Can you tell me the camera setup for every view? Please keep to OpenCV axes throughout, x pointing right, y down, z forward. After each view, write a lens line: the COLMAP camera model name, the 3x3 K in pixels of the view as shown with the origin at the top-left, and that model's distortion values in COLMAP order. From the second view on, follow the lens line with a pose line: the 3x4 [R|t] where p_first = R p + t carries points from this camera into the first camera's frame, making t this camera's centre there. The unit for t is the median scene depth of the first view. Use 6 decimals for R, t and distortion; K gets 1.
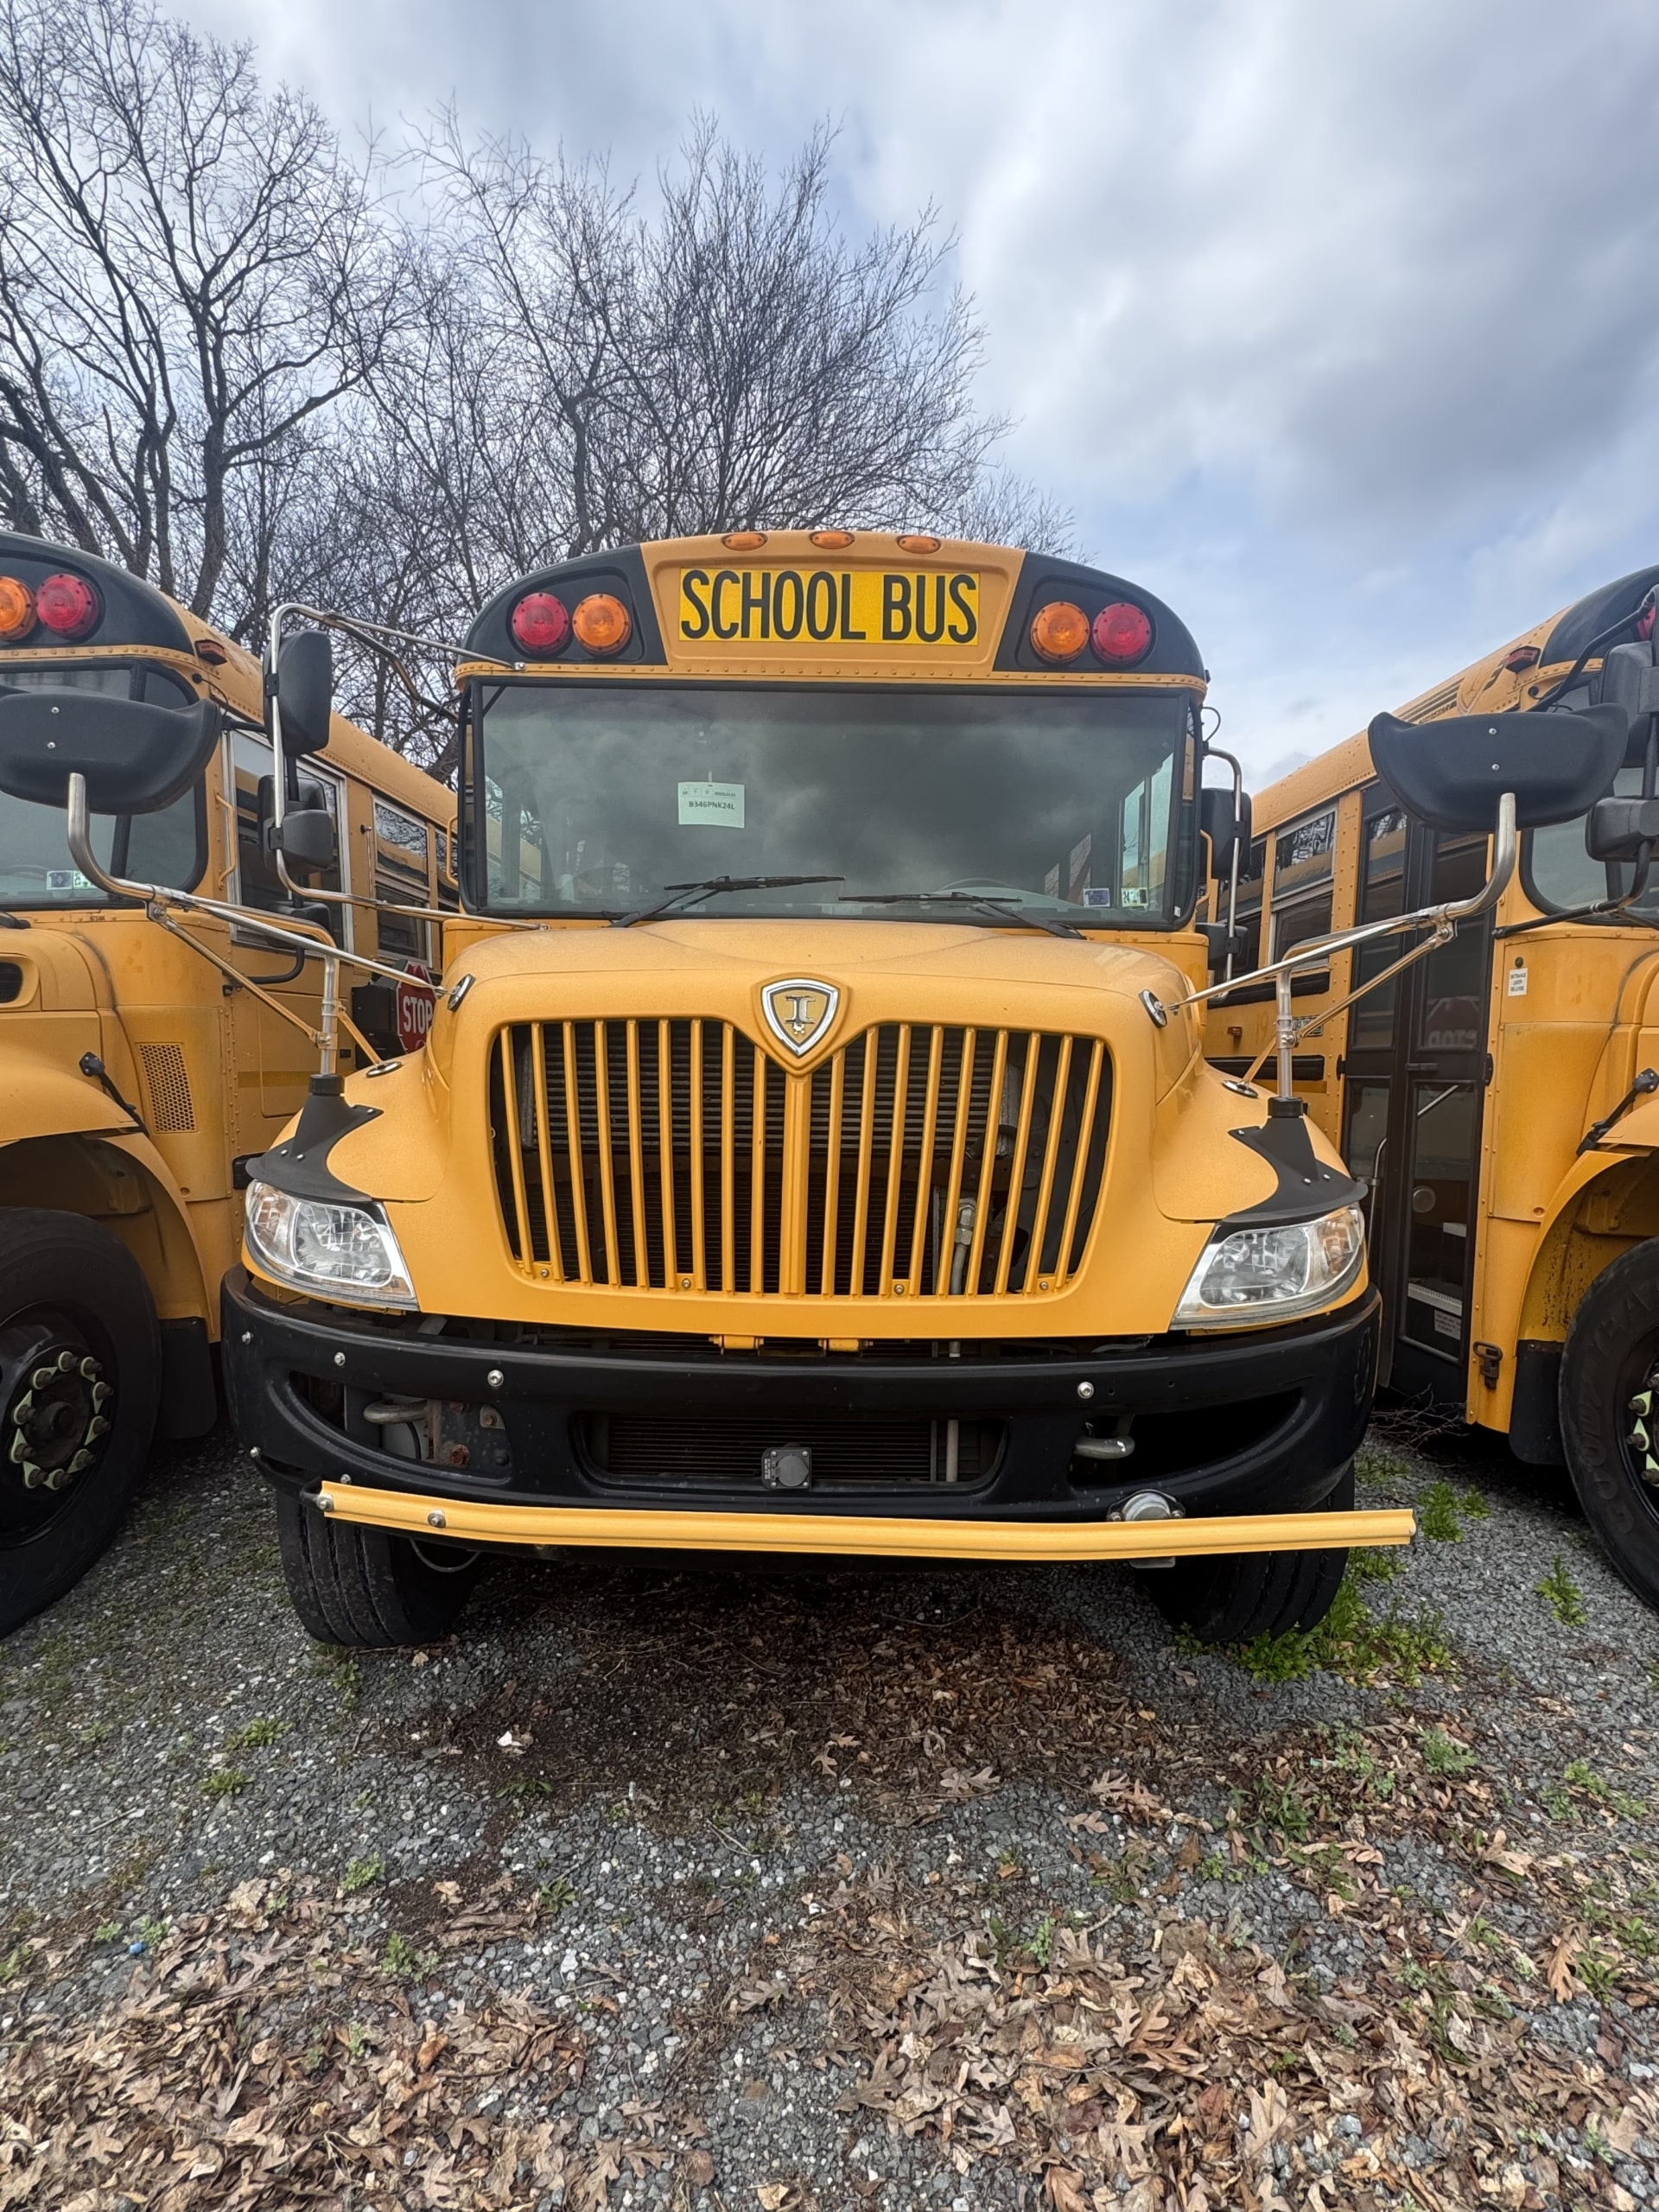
lens RADIAL K [[1078.0, 0, 839.8], [0, 1078.0, 1121.1], [0, 0, 1]] dist [0.002103, 0.001547]
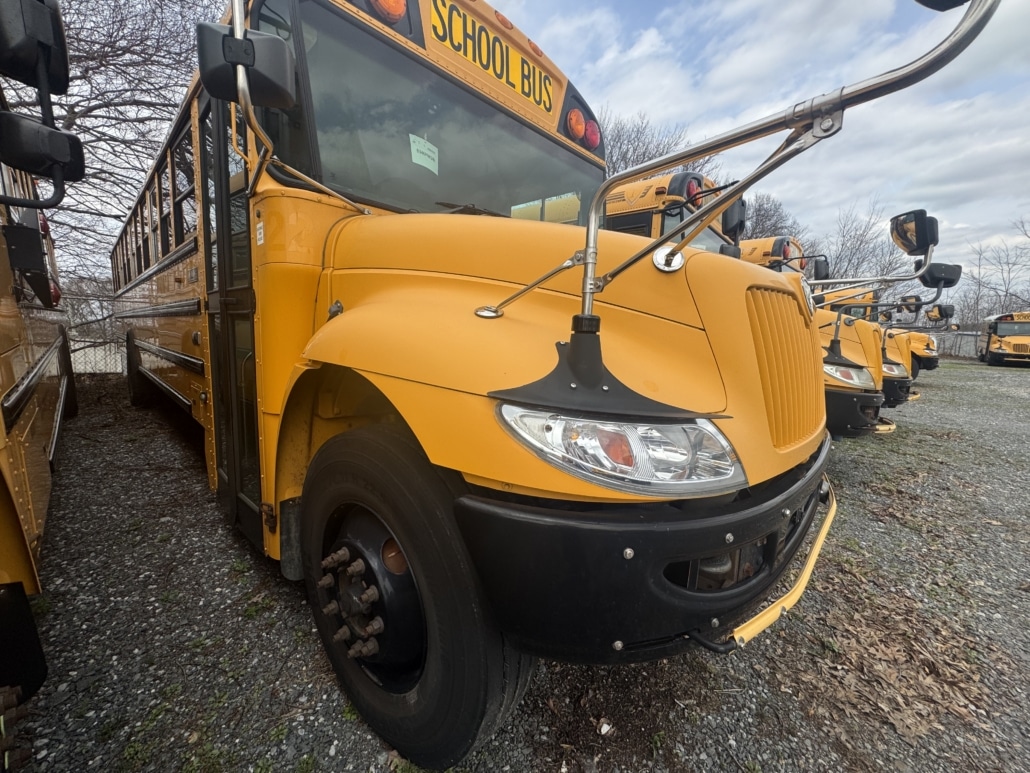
lens RADIAL K [[413.9, 0, 518.4], [0, 413.9, 386.5], [0, 0, 1]] dist [-0.007845, 0.000179]
pose [[0.671890, -0.091958, 0.734920, -0.546284], [0.007696, 0.993076, 0.117224, -0.024380], [-0.740611, -0.073106, 0.667946, 0.494897]]
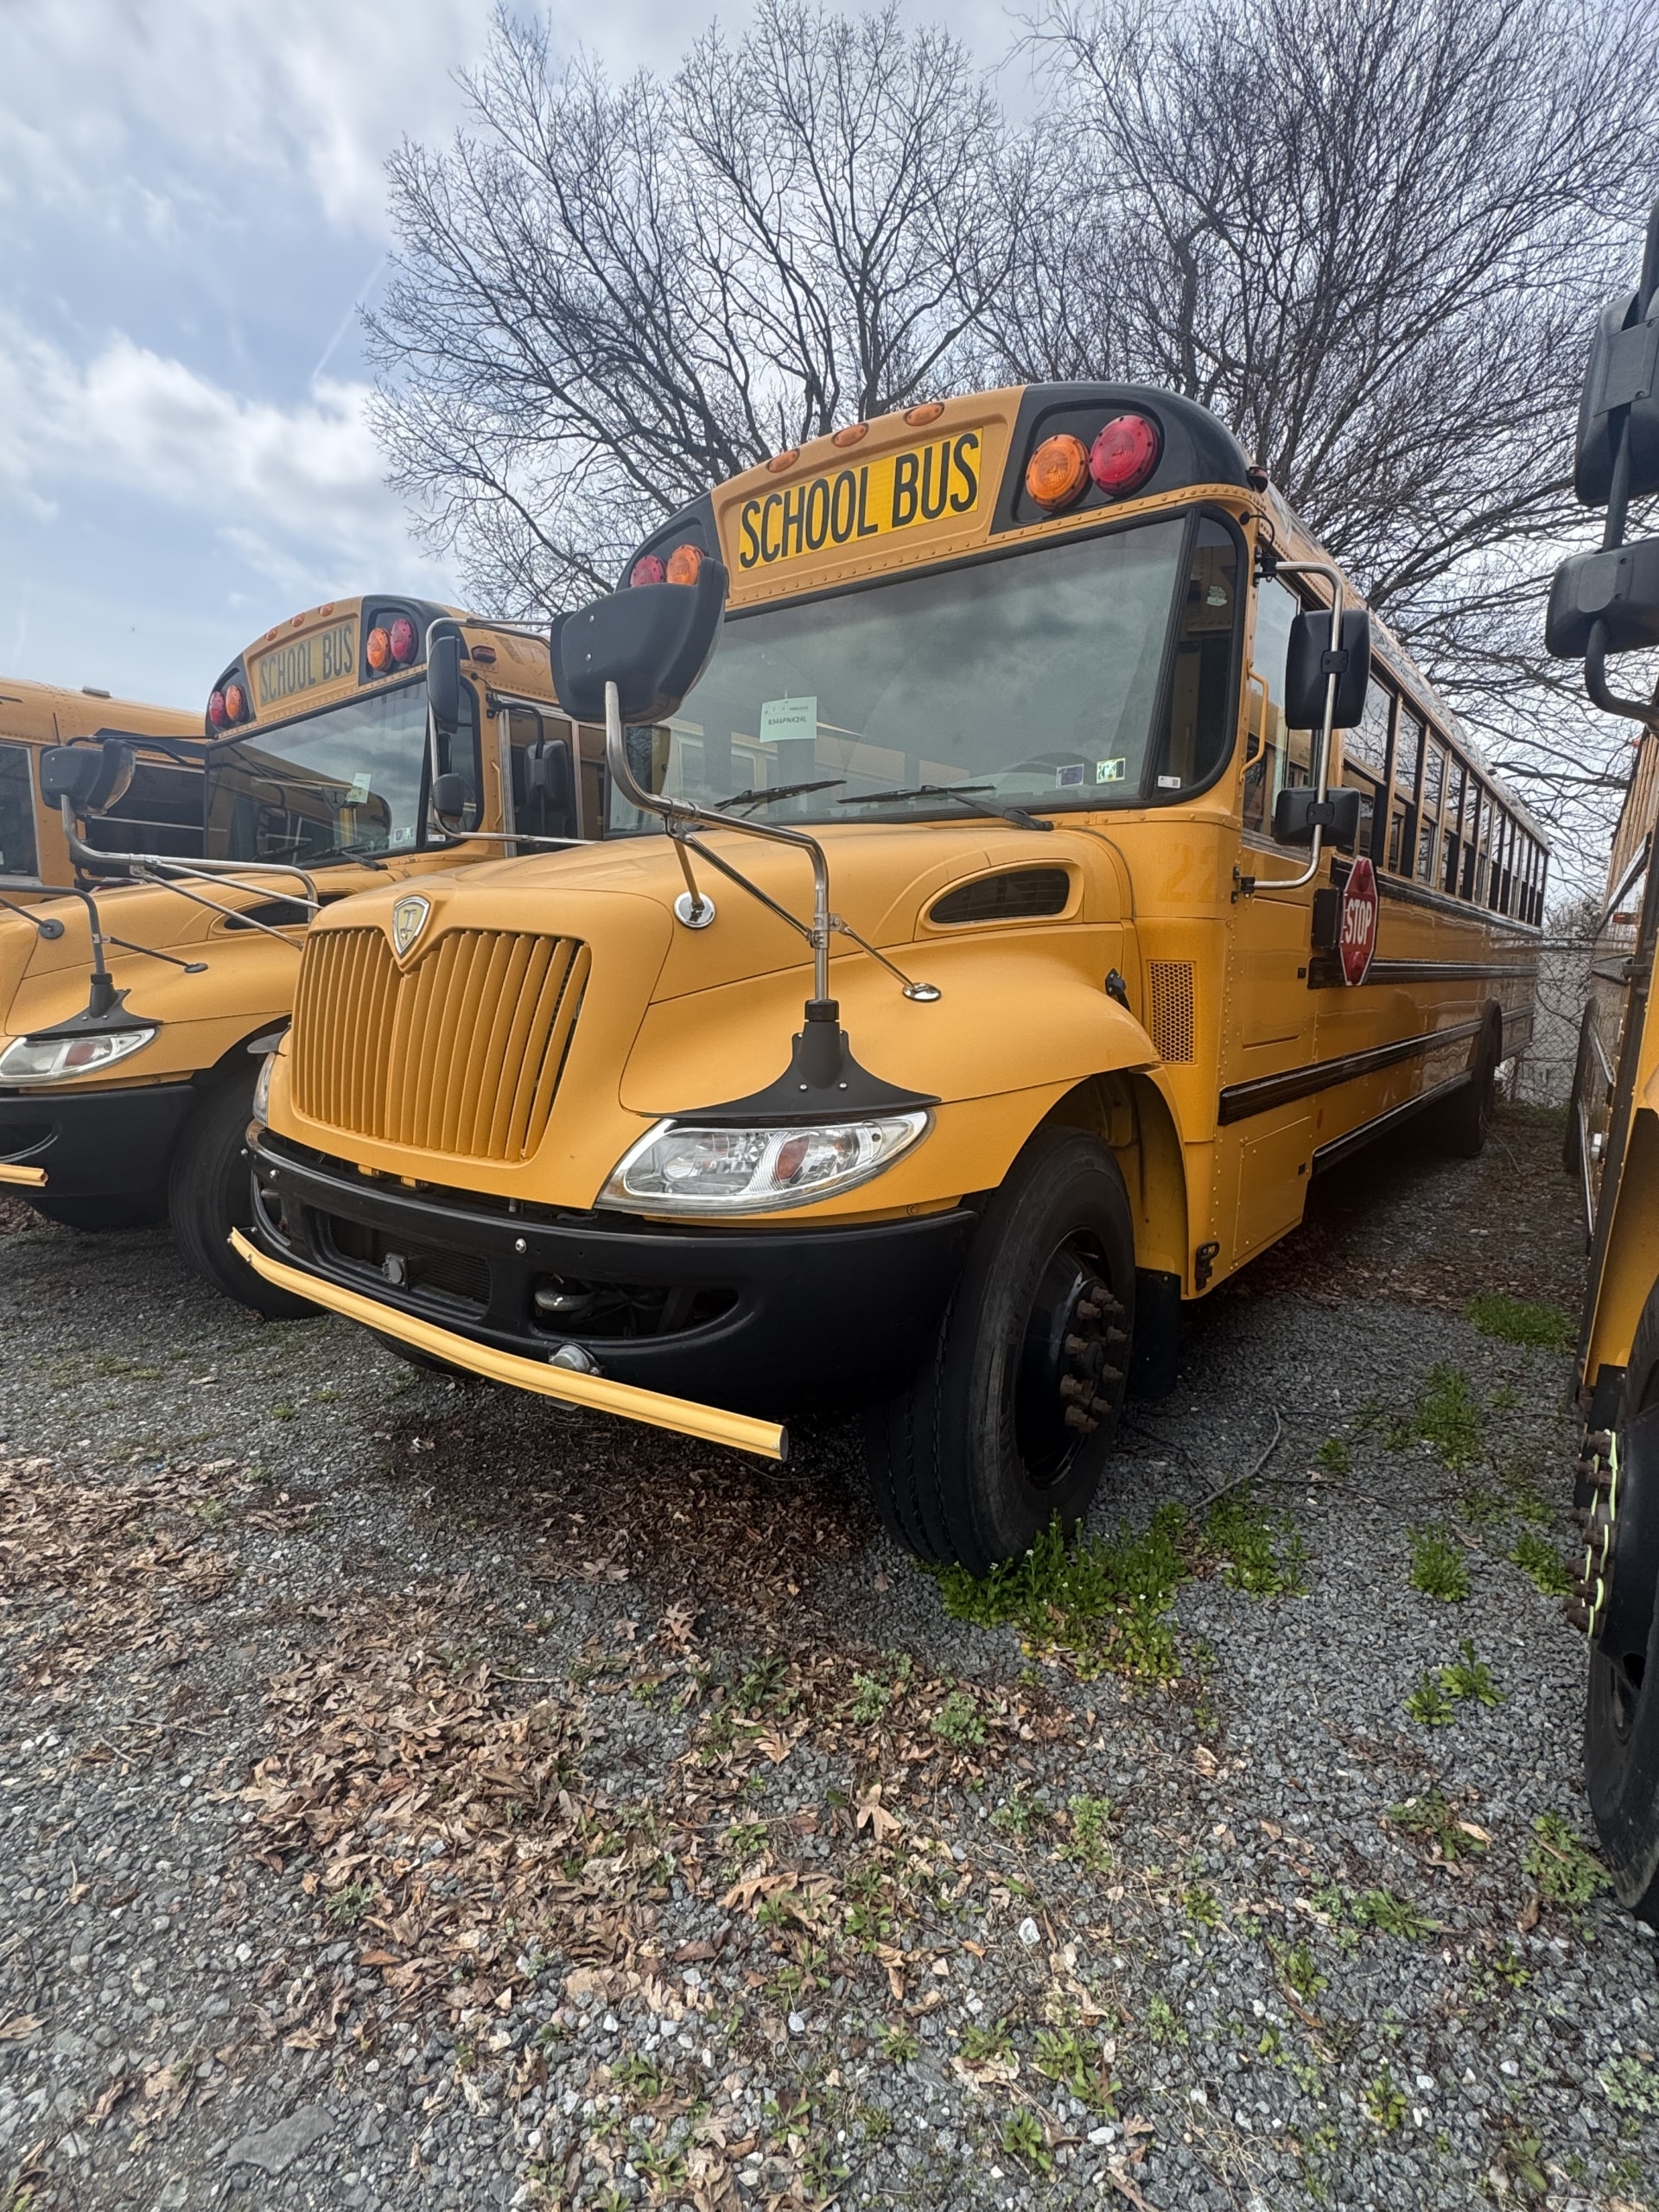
lens RADIAL K [[1078.0, 0, 819.8], [0, 1078.0, 1111.4], [0, 0, 1]] dist [0.002103, 0.001547]
pose [[0.795506, 0.086305, -0.599768, 0.633652], [-0.031896, 0.994397, 0.100785, -0.013829], [0.605106, -0.061044, 0.793802, 0.147720]]
